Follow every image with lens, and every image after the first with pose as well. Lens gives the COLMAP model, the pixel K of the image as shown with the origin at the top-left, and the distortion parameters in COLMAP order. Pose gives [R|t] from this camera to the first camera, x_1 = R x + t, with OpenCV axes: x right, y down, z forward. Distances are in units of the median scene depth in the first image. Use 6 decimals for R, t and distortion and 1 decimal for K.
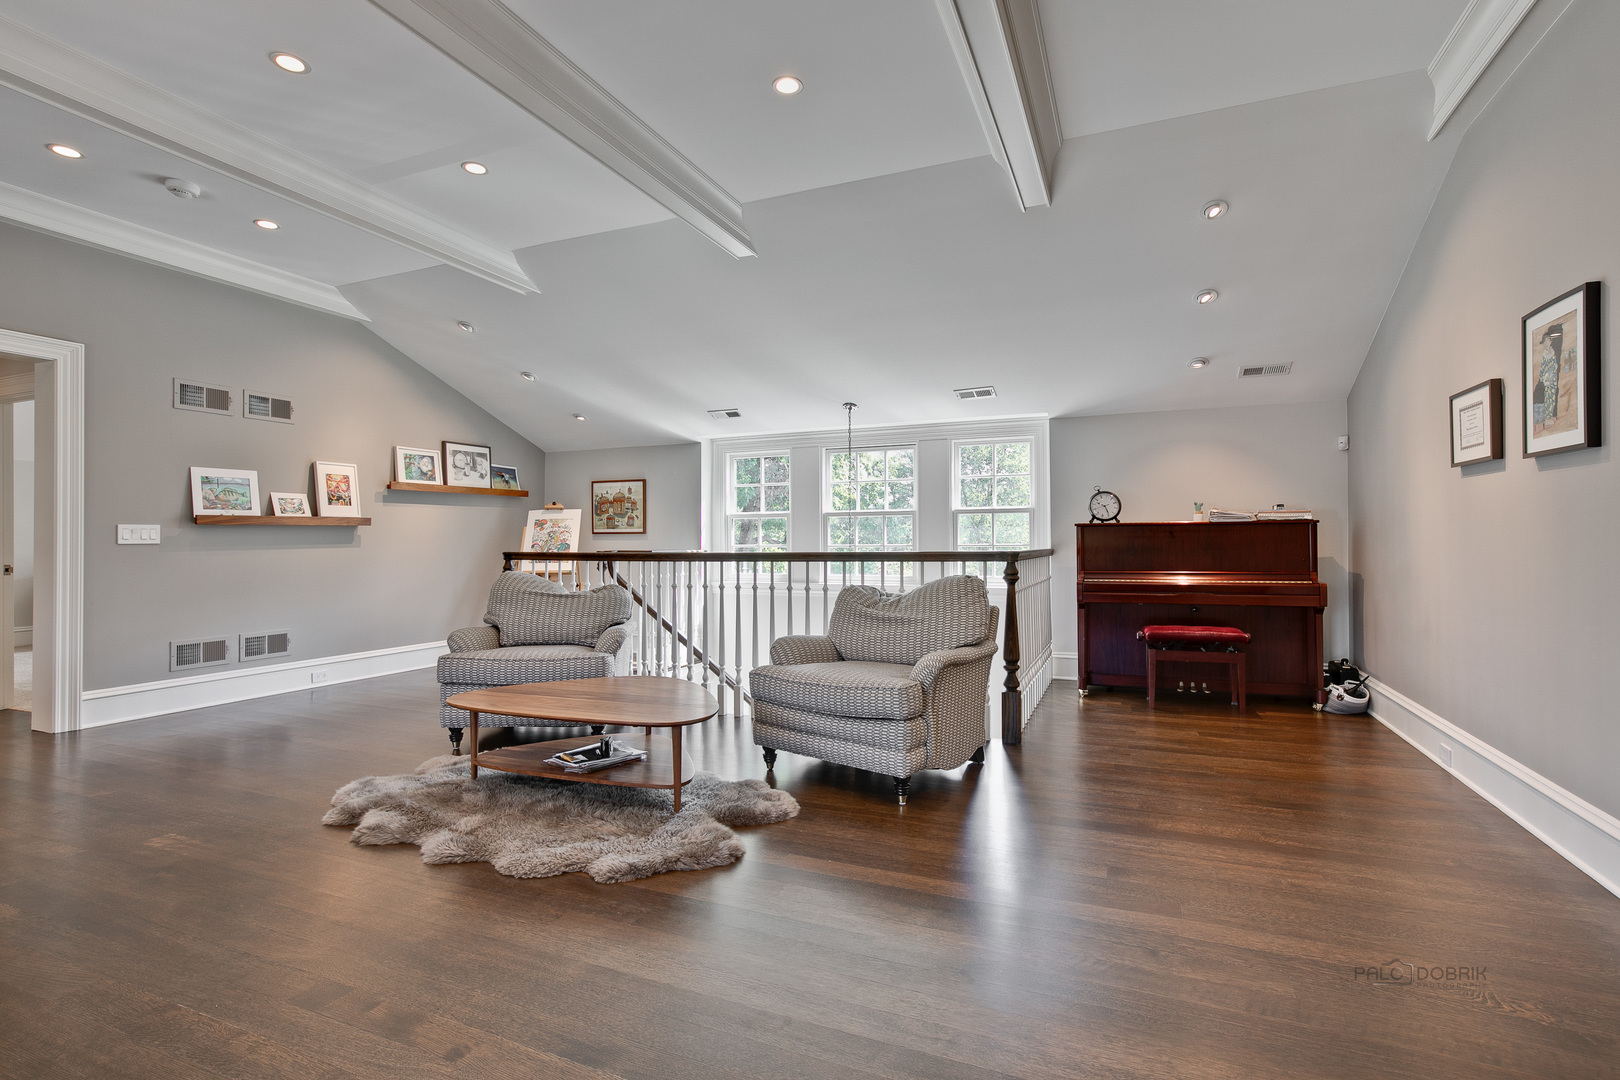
lens RADIAL K [[744.6, 0, 808.6], [0, 744.6, 541.8], [0, 0, 1]] dist [-0.003398, 0.000072]
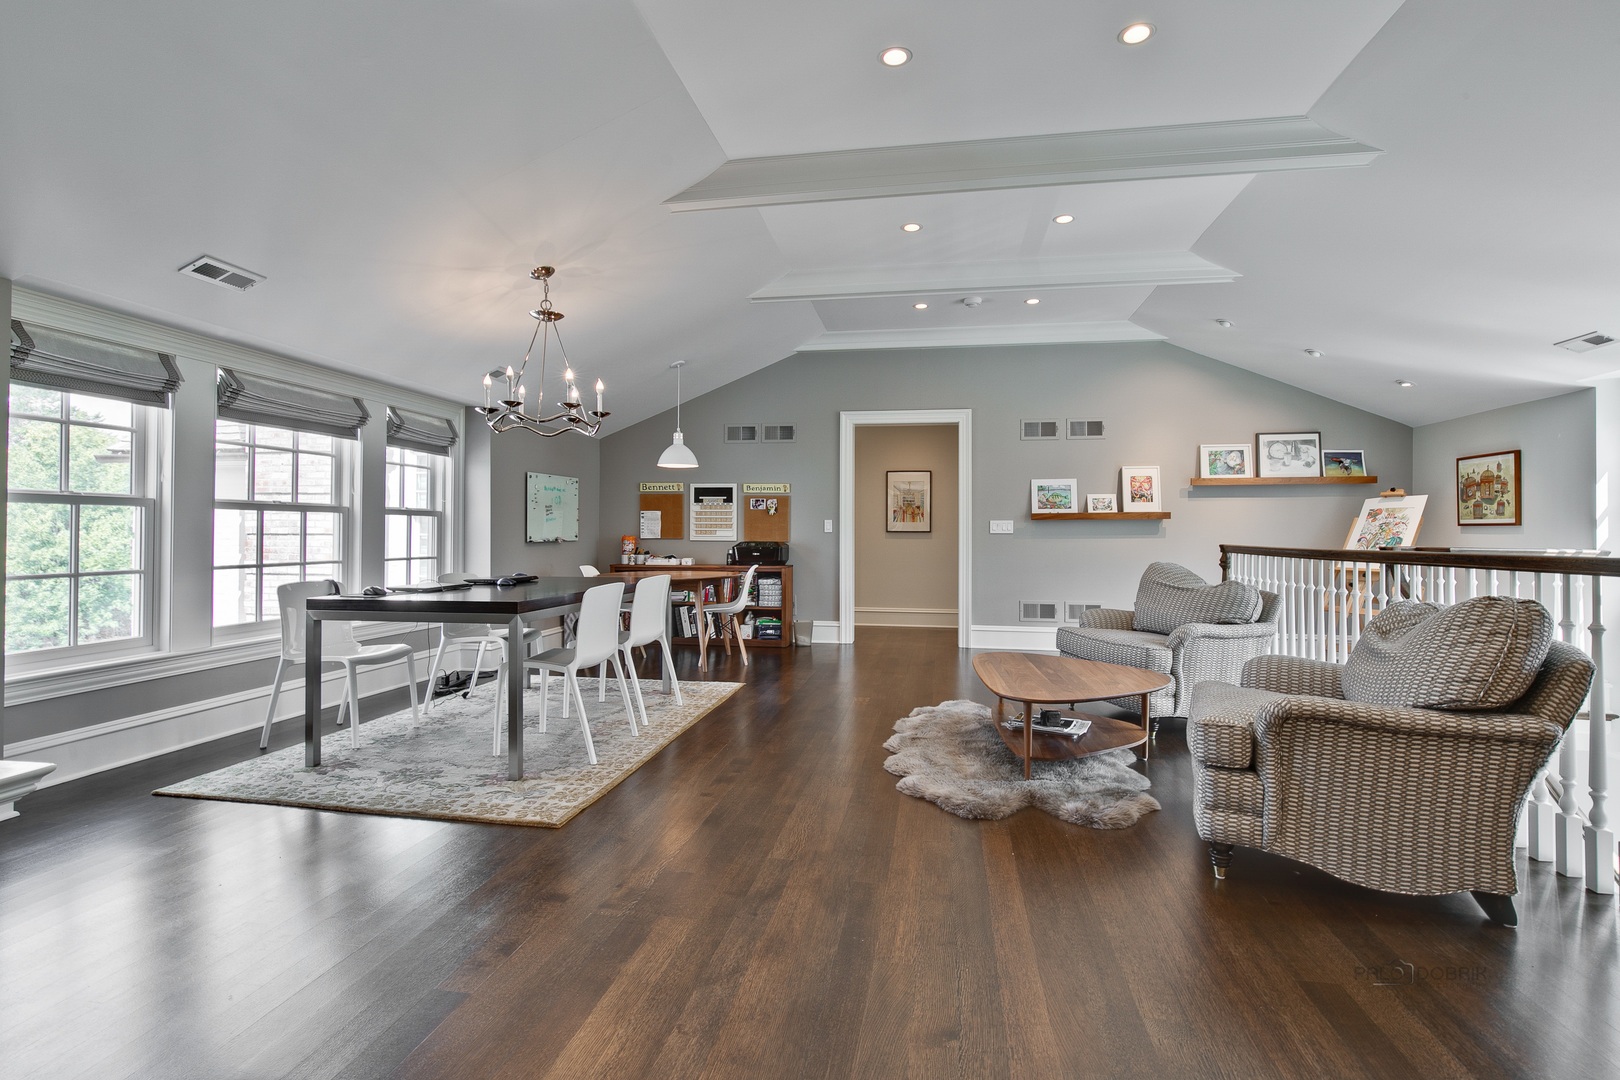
lens RADIAL K [[744.6, 0, 811.3], [0, 744.6, 527.2], [0, 0, 1]] dist [-0.003398, 0.000072]
pose [[0.252255, -0.000421, -0.967661, 0.324100], [-0.008034, 0.999965, -0.002529, -0.001937], [0.967627, 0.008412, 0.252243, 0.168145]]
